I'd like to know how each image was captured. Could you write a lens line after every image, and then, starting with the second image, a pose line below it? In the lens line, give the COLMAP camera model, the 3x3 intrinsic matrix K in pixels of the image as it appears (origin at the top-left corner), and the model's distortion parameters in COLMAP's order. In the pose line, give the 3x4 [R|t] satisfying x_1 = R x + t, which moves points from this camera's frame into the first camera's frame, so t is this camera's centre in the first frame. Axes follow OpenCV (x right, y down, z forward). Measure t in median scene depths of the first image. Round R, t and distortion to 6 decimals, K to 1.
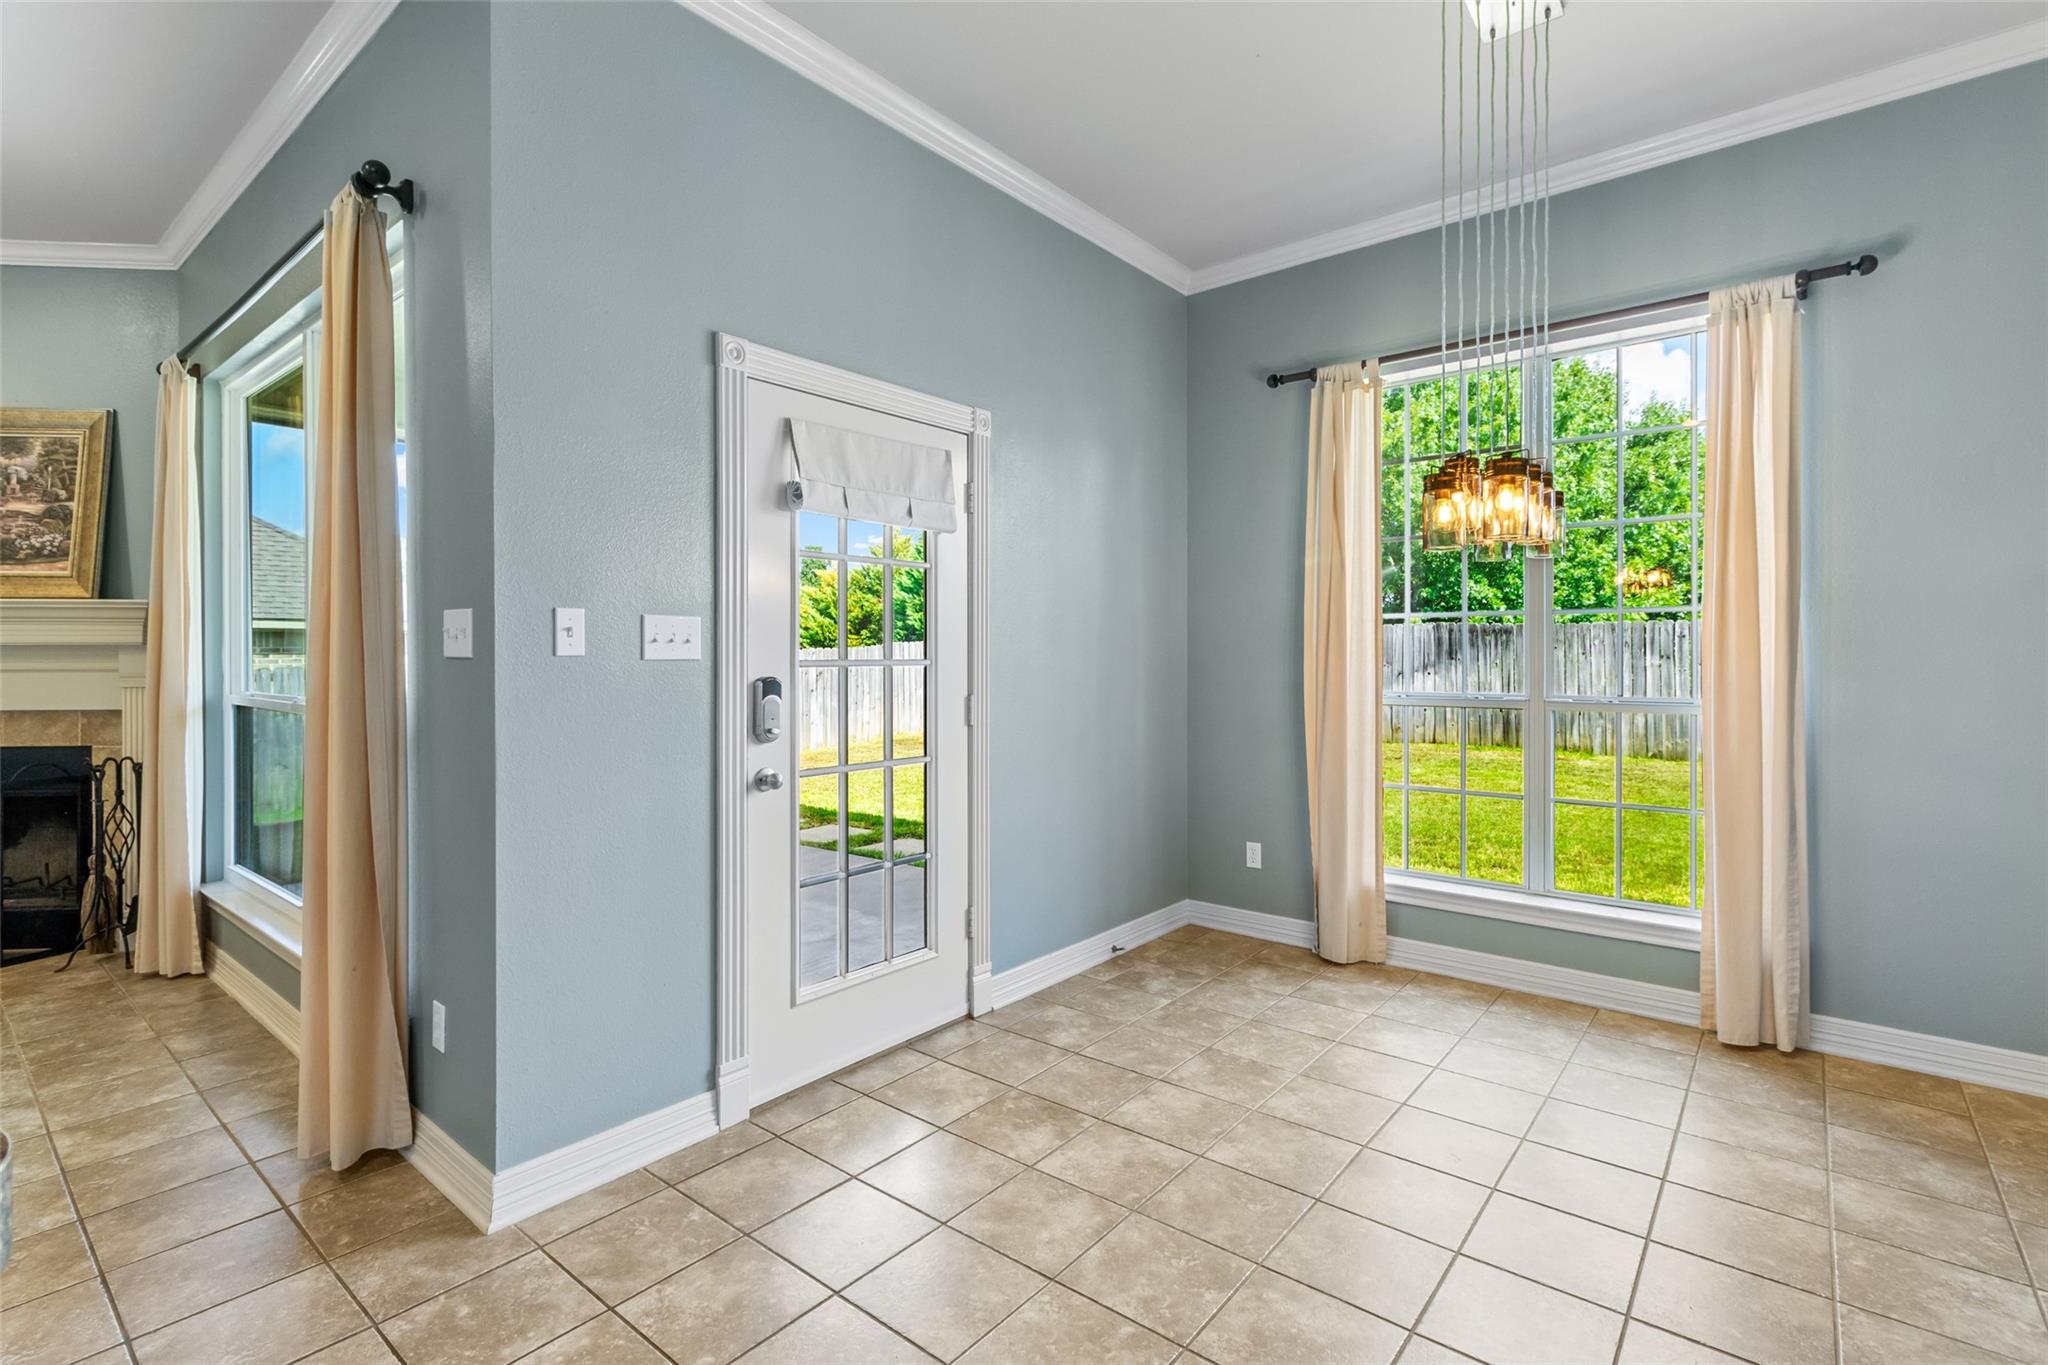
lens RADIAL K [[940.3, 0, 1024.6], [0, 940.3, 667.2], [0, 0, 1]] dist [-0.000808, -0.000548]
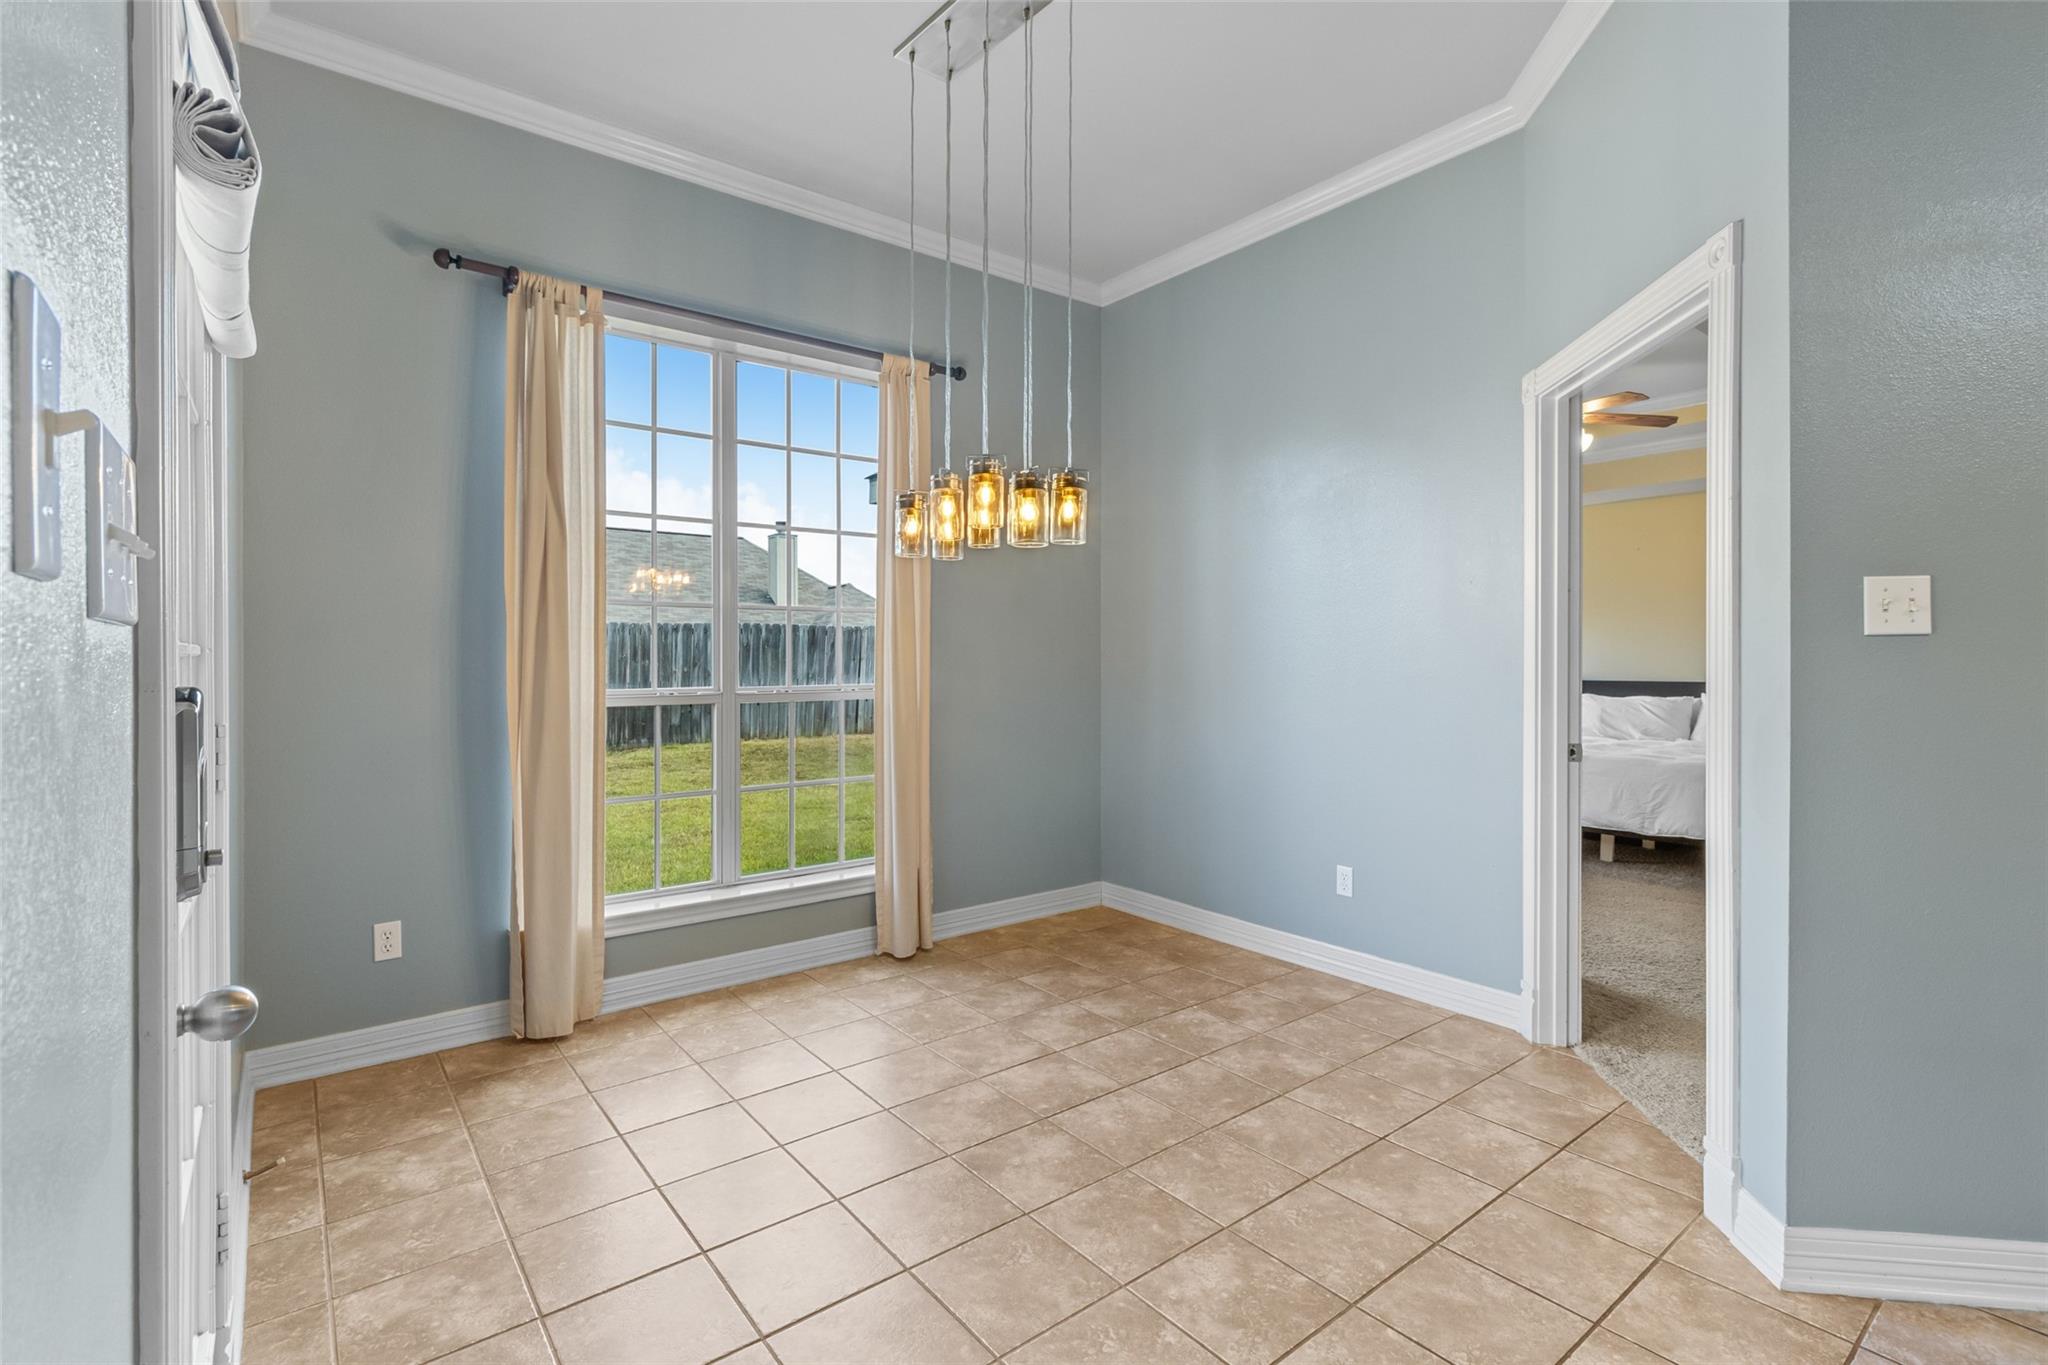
lens RADIAL K [[940.3, 0, 1022.4], [0, 940.3, 665.9], [0, 0, 1]] dist [-0.000808, -0.000548]
pose [[0.219958, -0.011617, 0.975440, -0.381067], [0.008675, 0.999913, 0.009953, -0.001874], [-0.975471, 0.006272, 0.220040, 0.484663]]
